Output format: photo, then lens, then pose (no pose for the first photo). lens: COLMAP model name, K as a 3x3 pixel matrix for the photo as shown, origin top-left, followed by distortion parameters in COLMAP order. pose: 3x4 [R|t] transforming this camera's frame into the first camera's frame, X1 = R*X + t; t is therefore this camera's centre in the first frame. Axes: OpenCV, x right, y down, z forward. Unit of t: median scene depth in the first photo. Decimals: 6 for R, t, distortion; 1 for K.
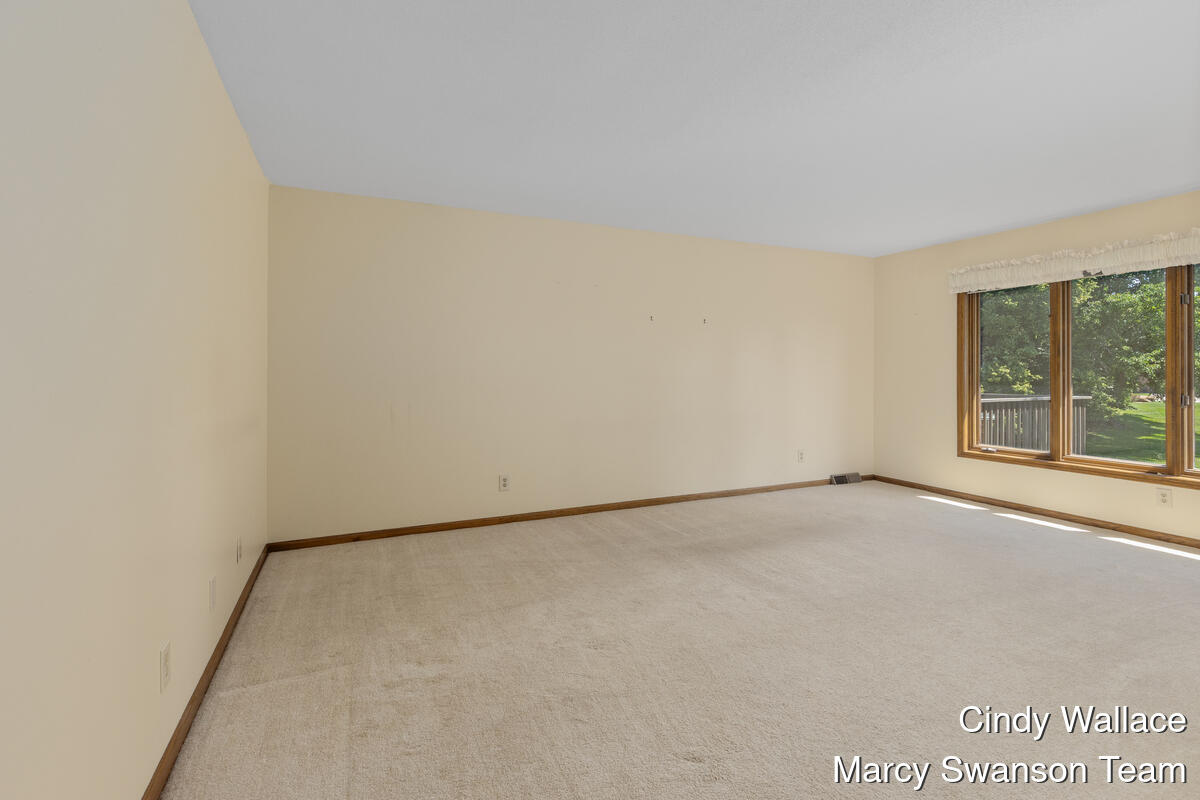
lens RADIAL K [[556.8, 0, 599.4], [0, 556.8, 384.9], [0, 0, 1]] dist [0.001328, 0.000047]
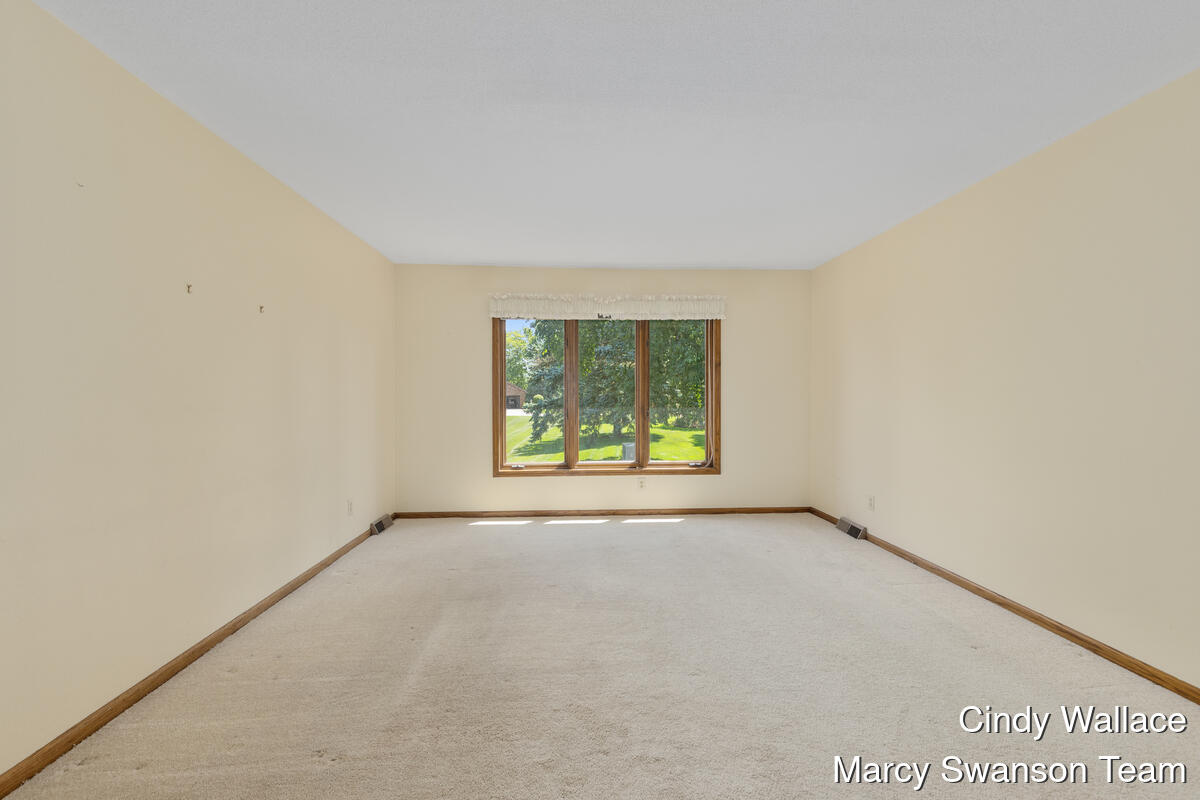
lens RADIAL K [[539.2, 0, 604.8], [0, 539.2, 403.4], [0, 0, 1]] dist [0.001473, 0.000032]
pose [[0.355484, -0.018868, 0.934492, -0.219264], [0.024642, 0.999638, 0.010810, -0.013266], [-0.934358, 0.019185, 0.355820, 0.475217]]
